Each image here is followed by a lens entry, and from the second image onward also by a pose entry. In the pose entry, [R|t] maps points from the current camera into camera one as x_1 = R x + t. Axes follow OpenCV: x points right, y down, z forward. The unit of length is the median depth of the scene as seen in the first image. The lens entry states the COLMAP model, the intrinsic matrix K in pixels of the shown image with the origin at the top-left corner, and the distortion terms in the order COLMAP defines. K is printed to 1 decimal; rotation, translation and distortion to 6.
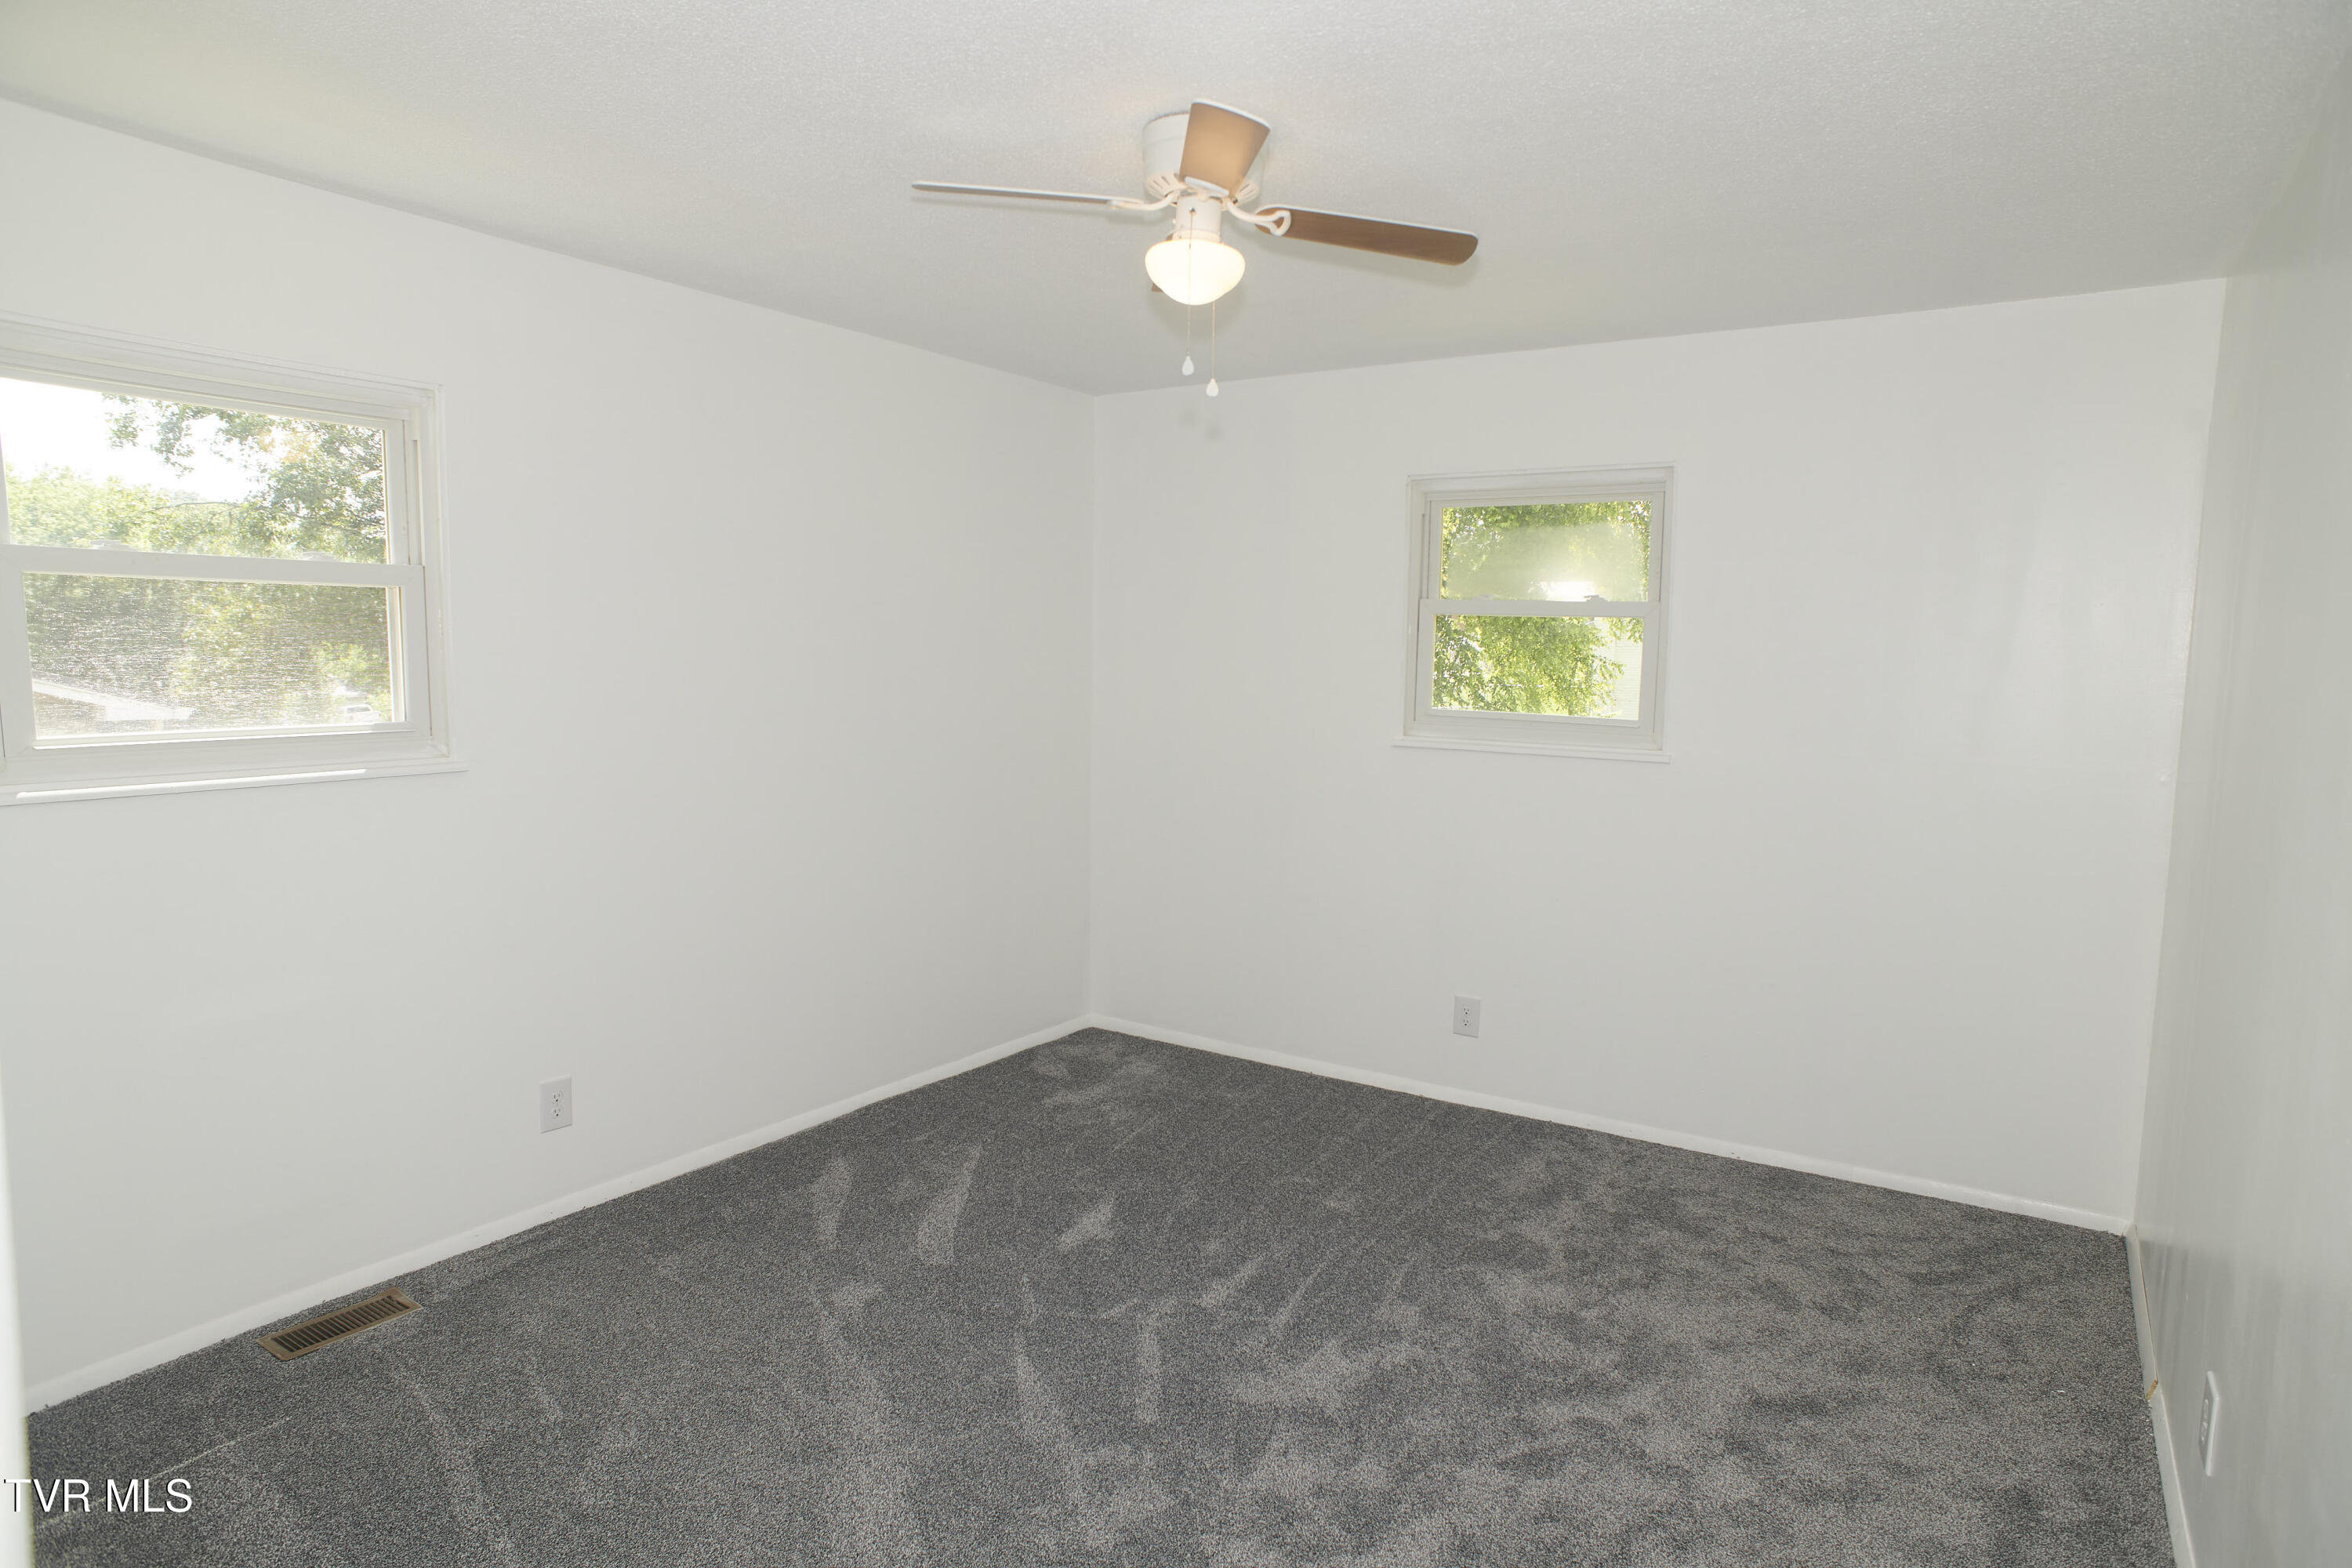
lens RADIAL K [[1336.0, 0, 1183.5], [0, 1336.0, 785.6], [0, 0, 1]] dist [-0.108962, 0.077229]
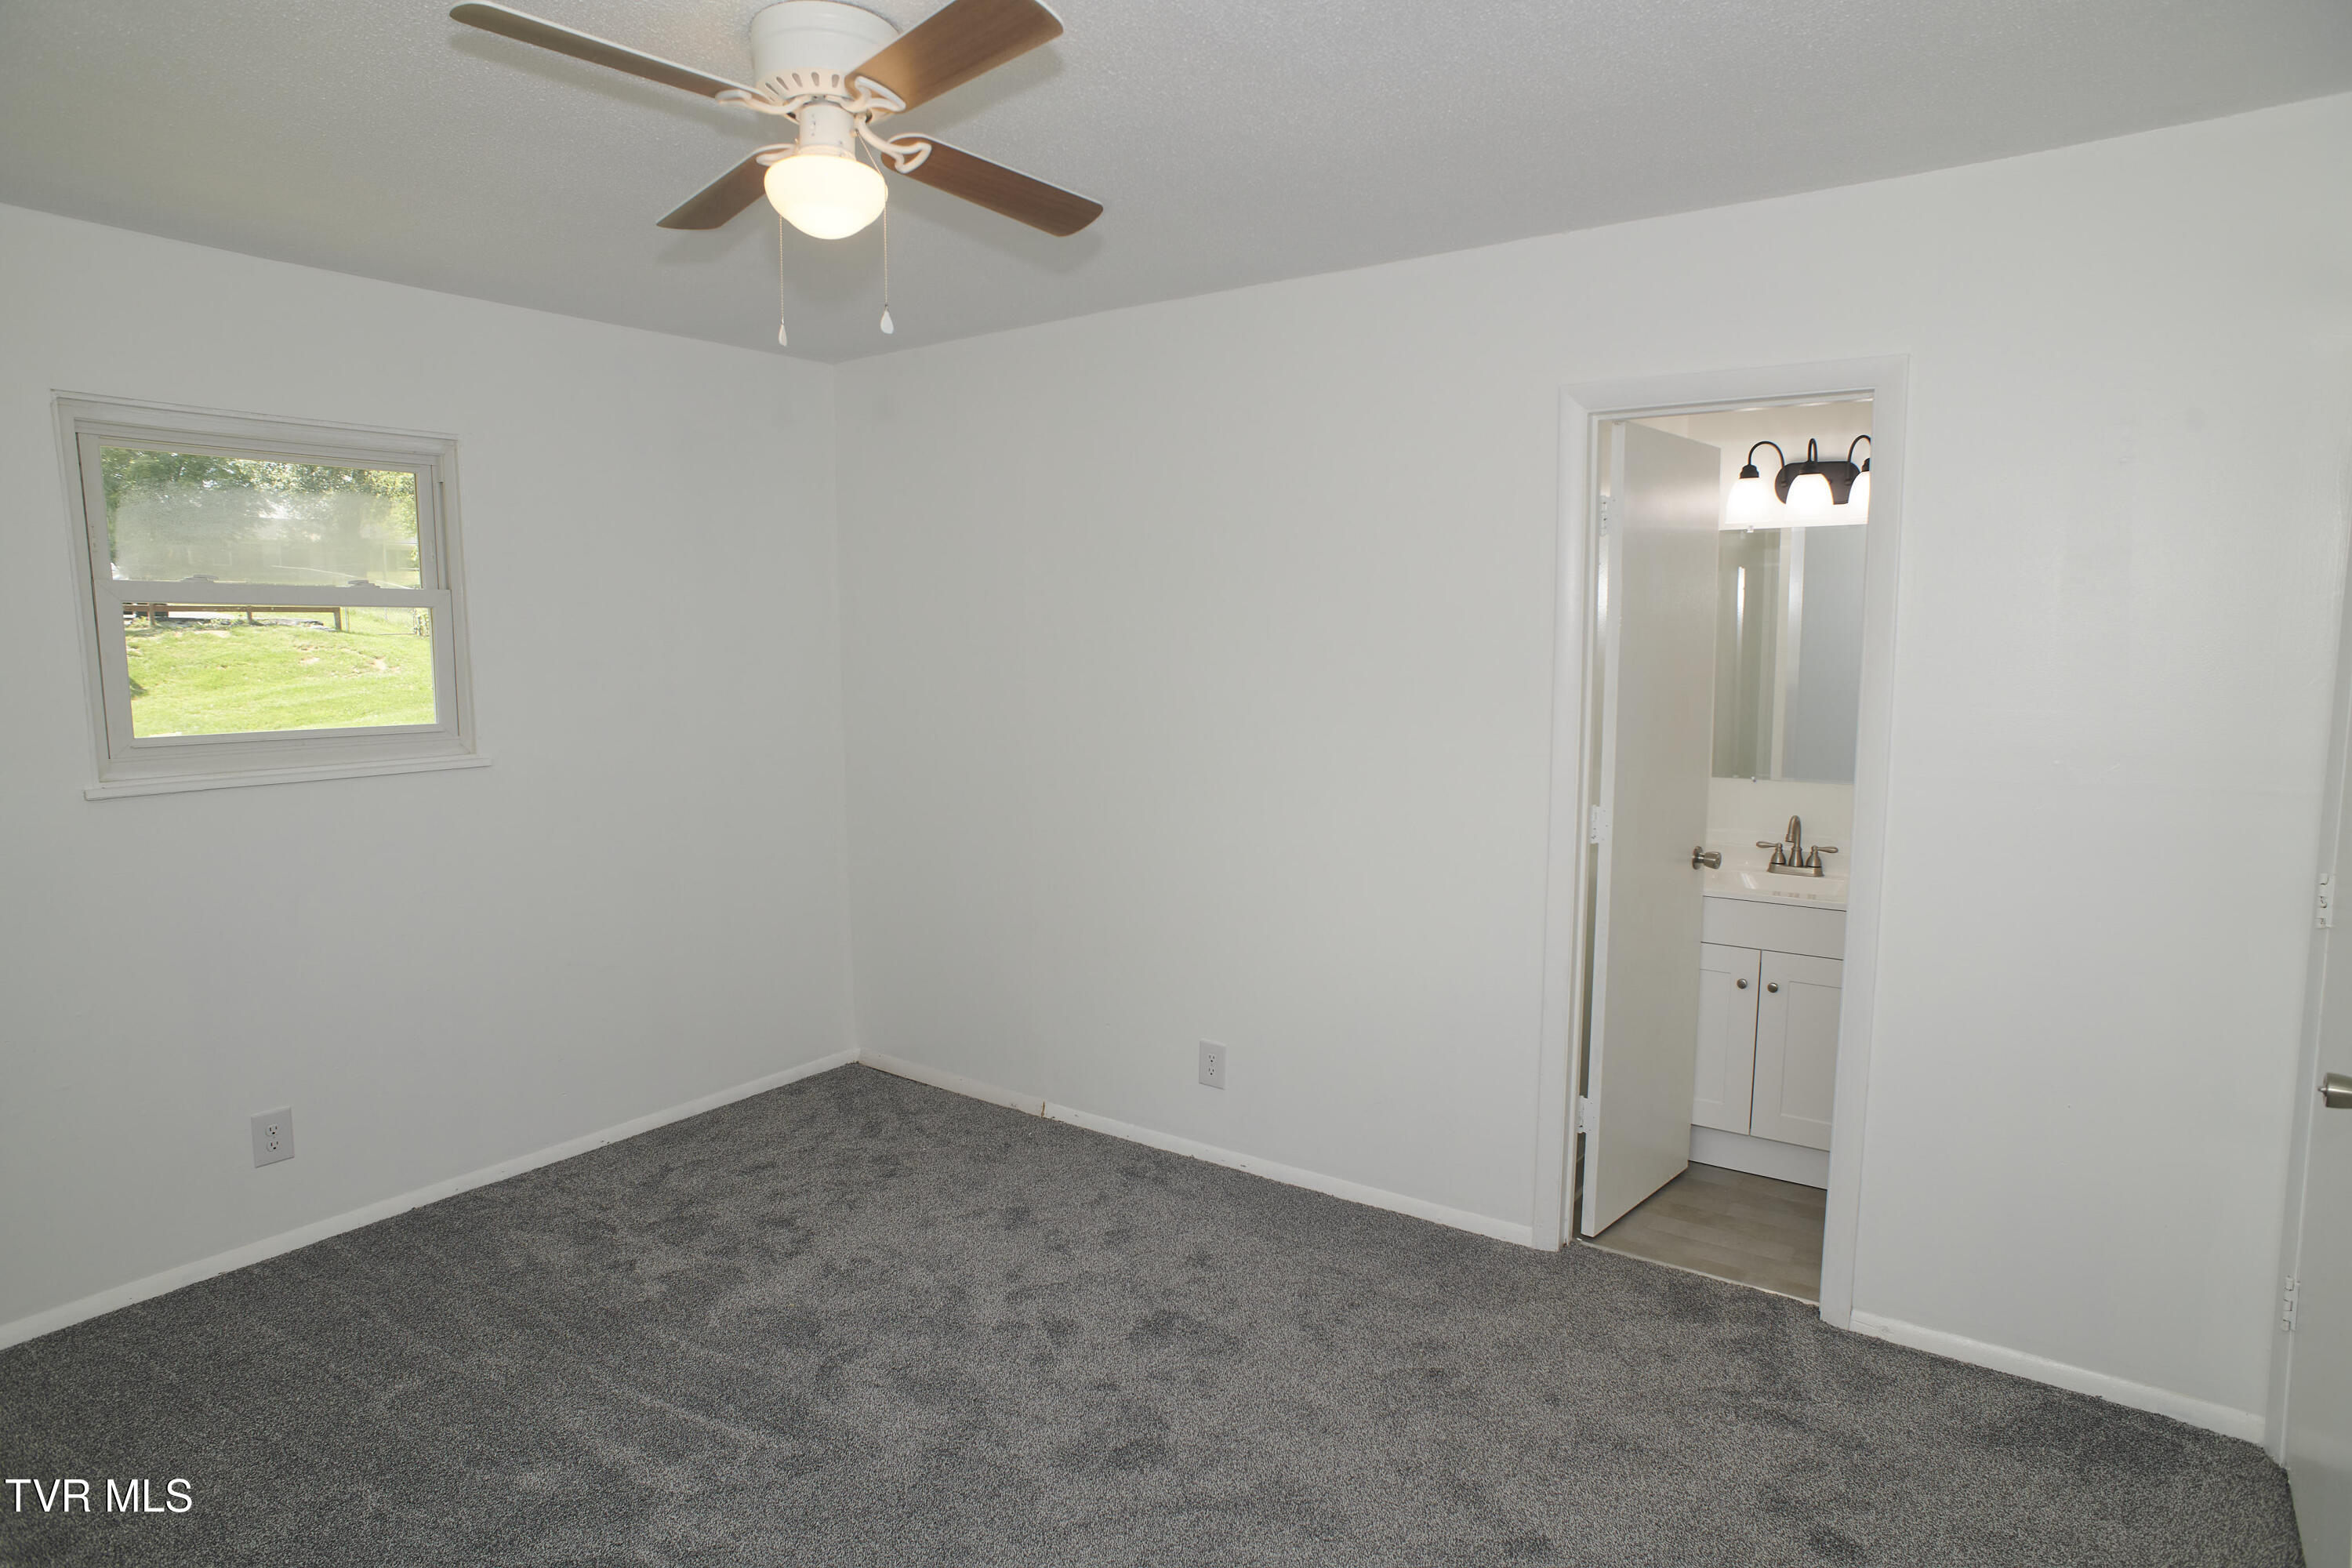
lens RADIAL K [[1336.0, 0, 1183.5], [0, 1336.0, 785.6], [0, 0, 1]] dist [-0.108962, 0.077229]
pose [[0.059326, -0.135490, 0.989001, -0.589077], [0.120083, 0.984520, 0.127673, -0.069852], [-0.990990, 0.111188, 0.074678, 0.537077]]
